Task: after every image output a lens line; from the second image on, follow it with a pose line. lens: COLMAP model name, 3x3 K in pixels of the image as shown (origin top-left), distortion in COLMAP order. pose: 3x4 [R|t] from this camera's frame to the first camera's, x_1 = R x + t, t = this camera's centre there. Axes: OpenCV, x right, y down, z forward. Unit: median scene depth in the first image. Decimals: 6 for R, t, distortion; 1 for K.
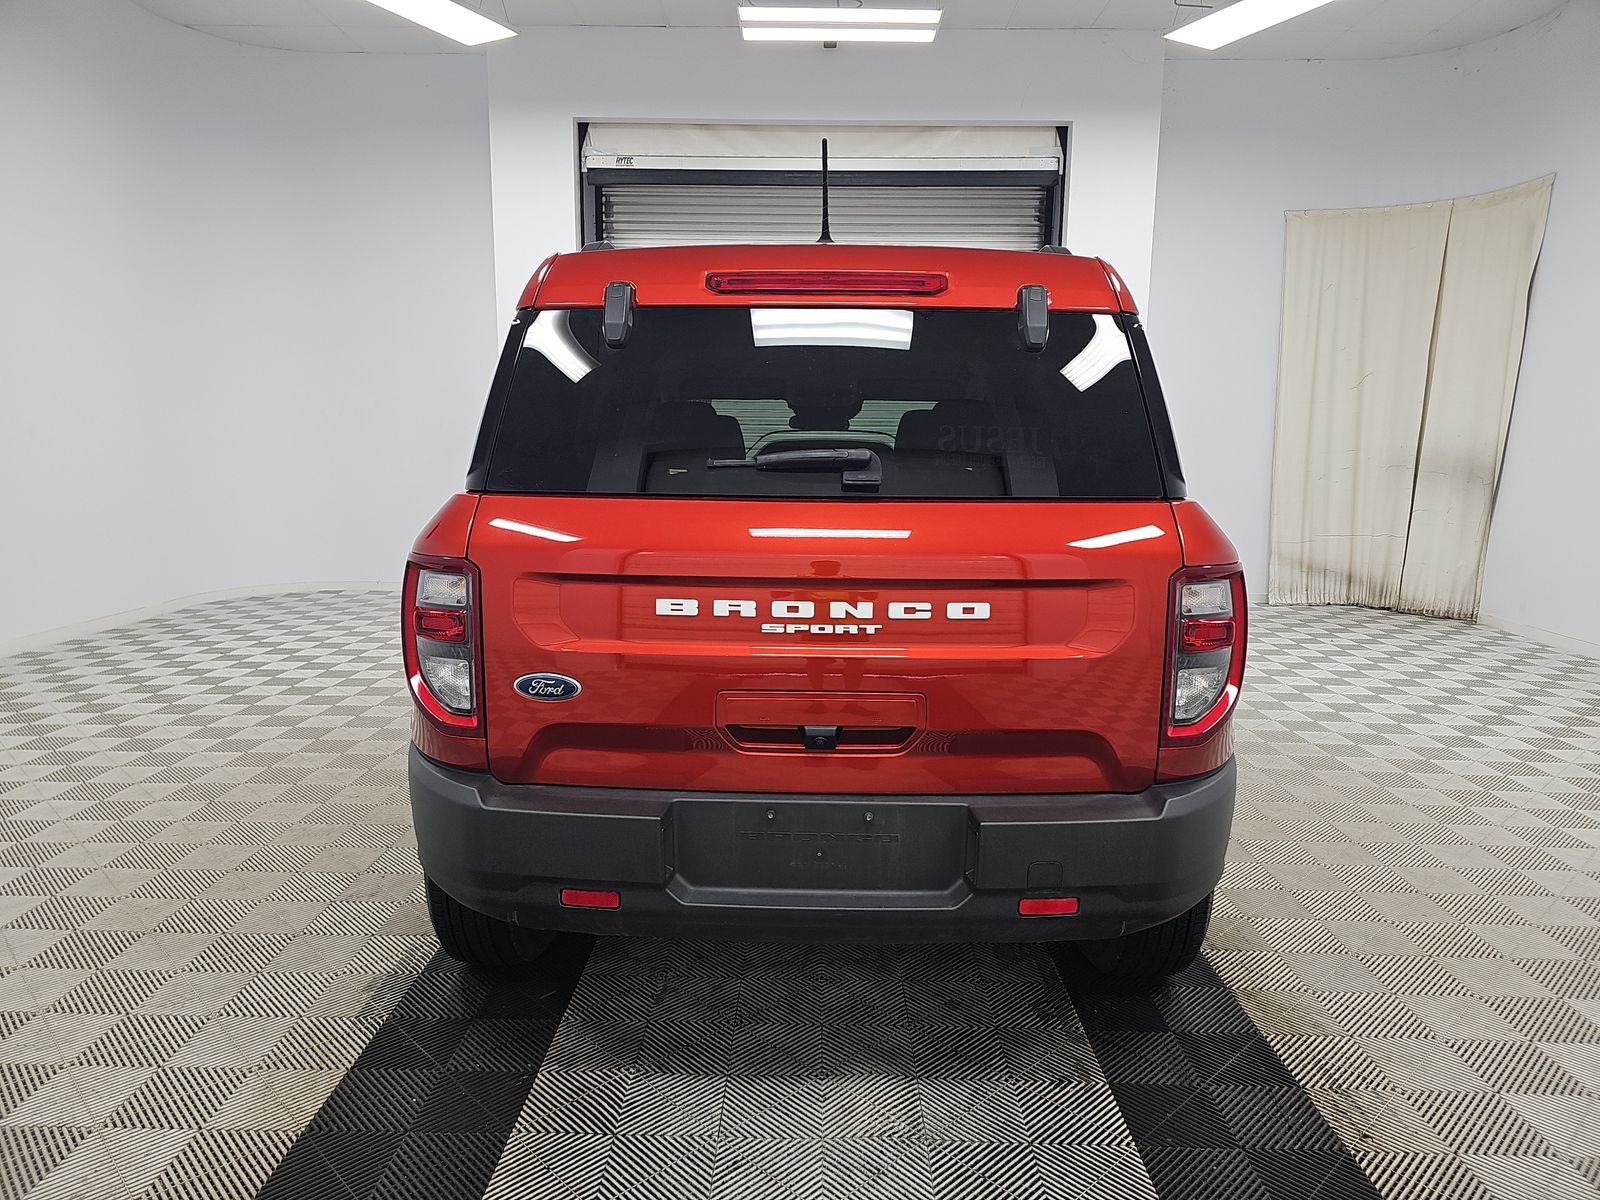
lens RADIAL K [[1065.4, 0, 793.3], [0, 1065.4, 602.6], [0, 0, 1]] dist [0.044052, -0.003851]
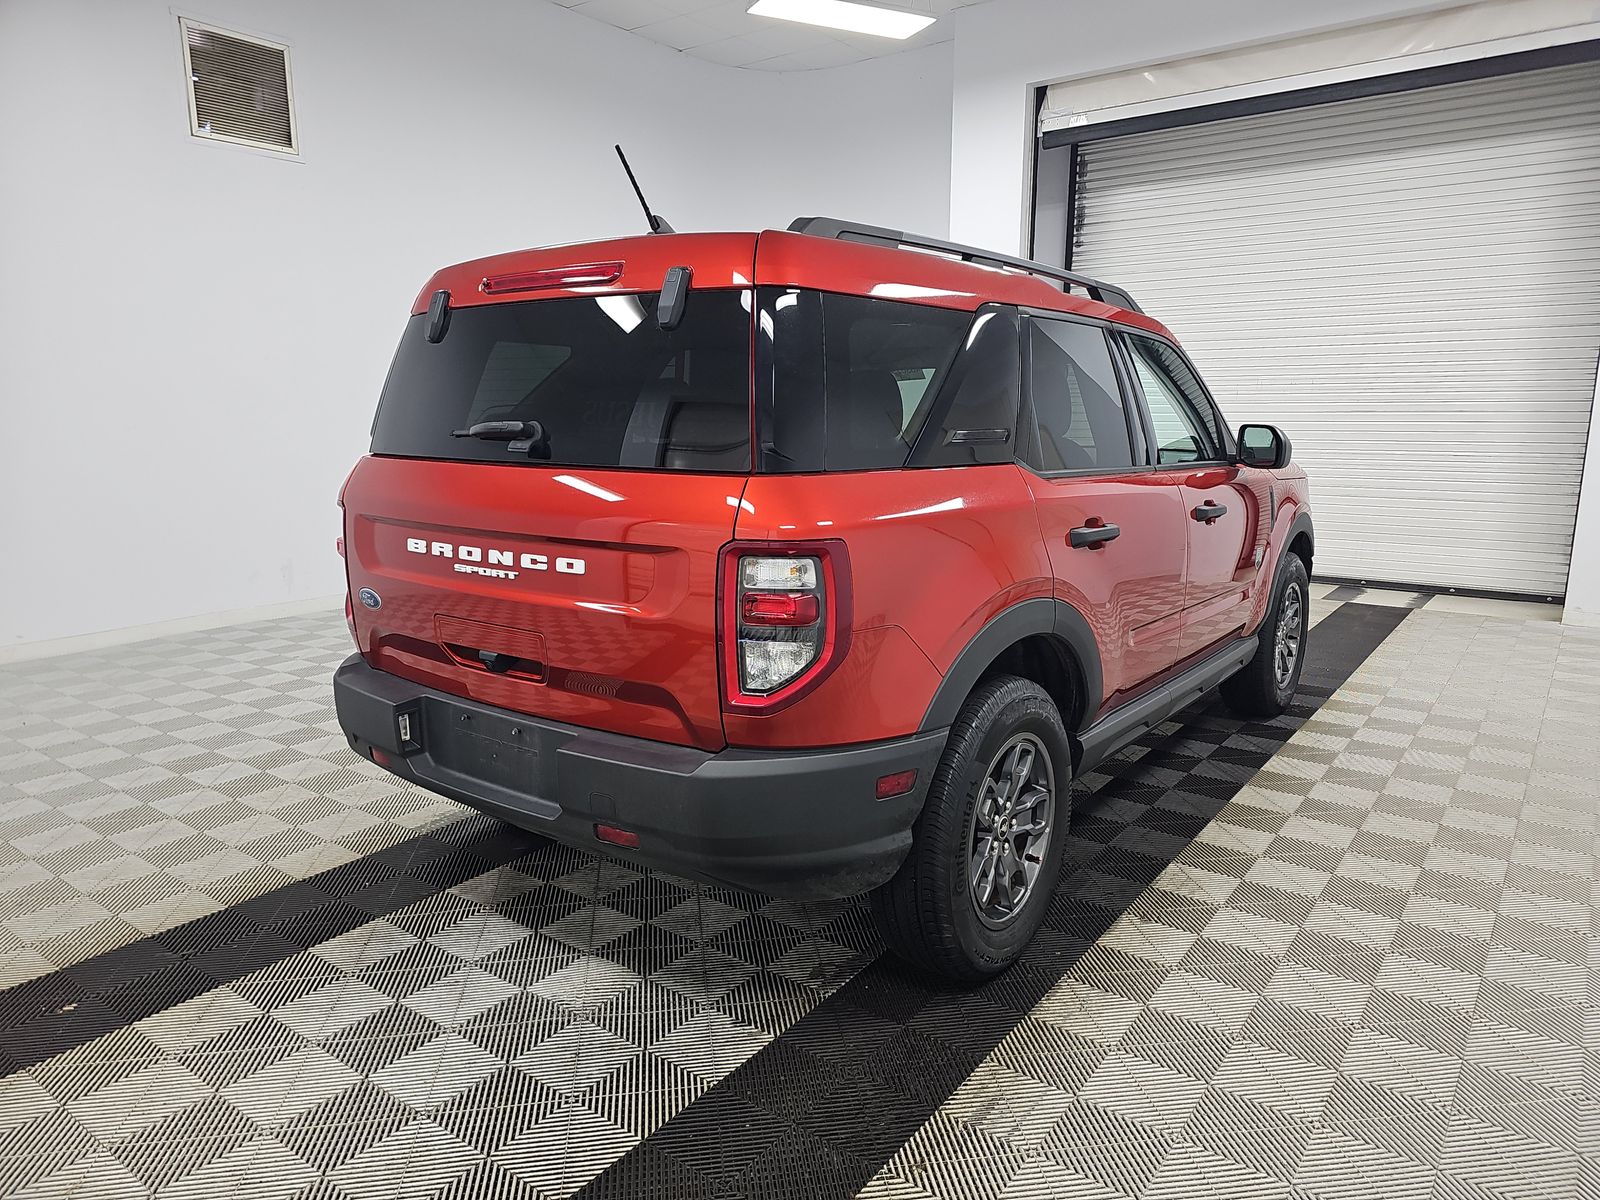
lens RADIAL K [[1065.4, 0, 793.3], [0, 1065.4, 602.6], [0, 0, 1]] dist [0.044052, -0.003851]
pose [[0.824750, 0.096772, -0.557155, 0.979794], [-0.078226, 0.995300, 0.057077, -0.036380], [0.560060, -0.003490, 0.828444, 0.177767]]
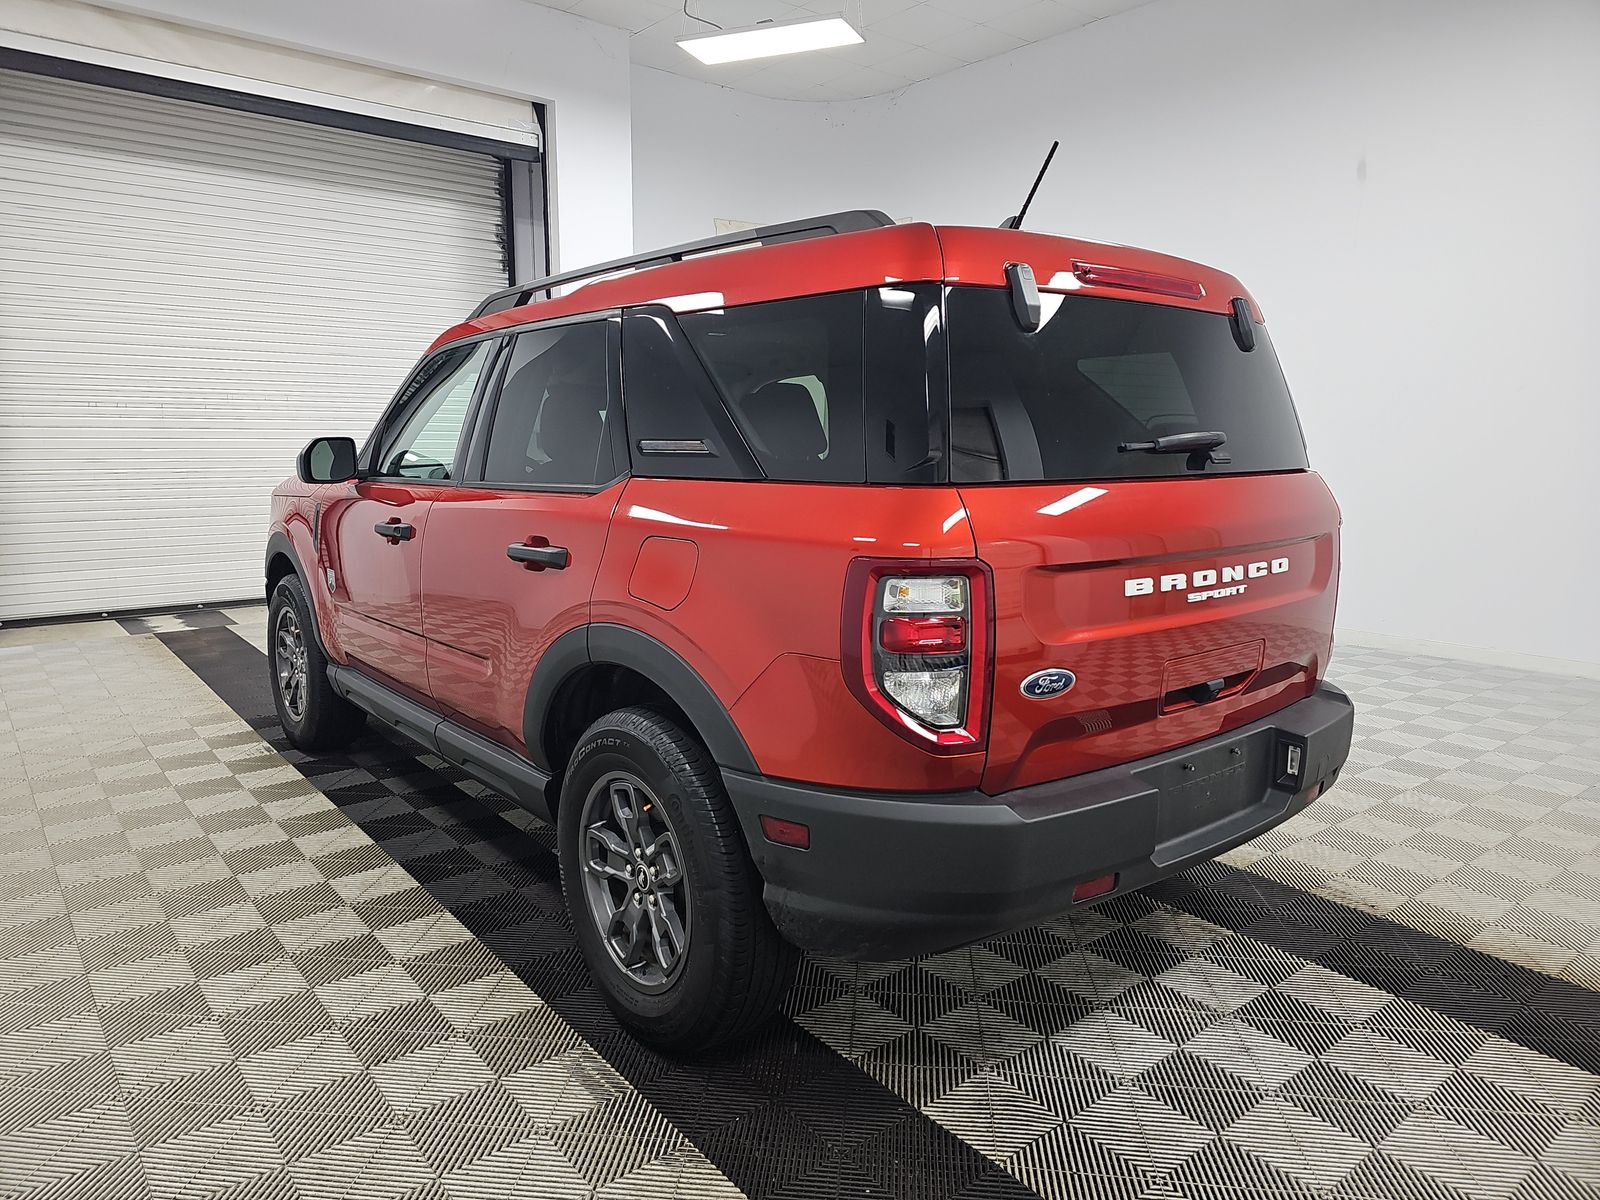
lens RADIAL K [[1065.4, 0, 793.3], [0, 1065.4, 602.6], [0, 0, 1]] dist [0.044052, -0.003851]
pose [[0.757102, -0.106284, 0.644593, -1.016213], [0.095095, 0.994098, 0.052220, -0.065412], [-0.646339, 0.021762, 0.762740, 0.417788]]
